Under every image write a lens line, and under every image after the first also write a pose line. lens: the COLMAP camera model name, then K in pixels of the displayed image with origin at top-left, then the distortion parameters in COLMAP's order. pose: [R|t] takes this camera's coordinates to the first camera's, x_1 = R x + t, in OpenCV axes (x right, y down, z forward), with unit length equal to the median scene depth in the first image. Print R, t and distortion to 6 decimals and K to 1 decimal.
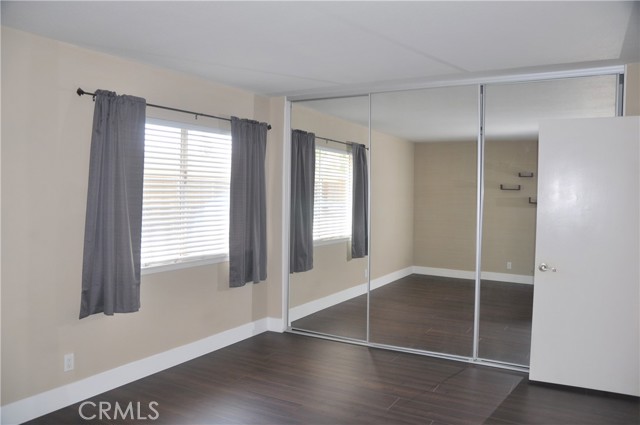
lens RADIAL K [[523.2, 0, 320.0], [0, 523.2, 212.5], [0, 0, 1]] dist [-0.145551, 0.158872]
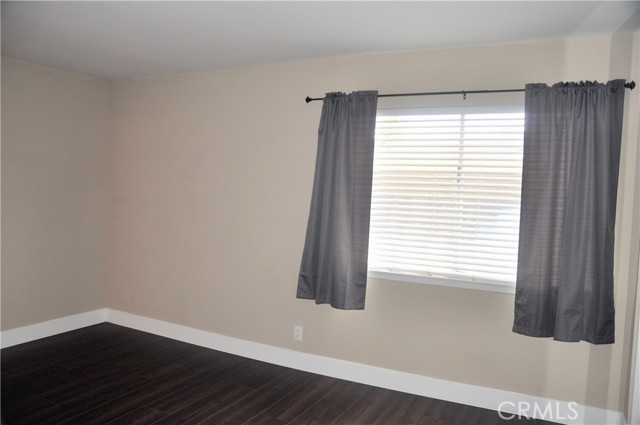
lens RADIAL K [[523.2, 0, 320.0], [0, 523.2, 212.5], [0, 0, 1]] dist [-0.145551, 0.158872]
pose [[0.028261, 0.030112, -0.999147, 0.500304], [-0.079148, 0.996475, 0.027793, -0.013435], [0.996462, 0.078295, 0.030545, 0.718870]]
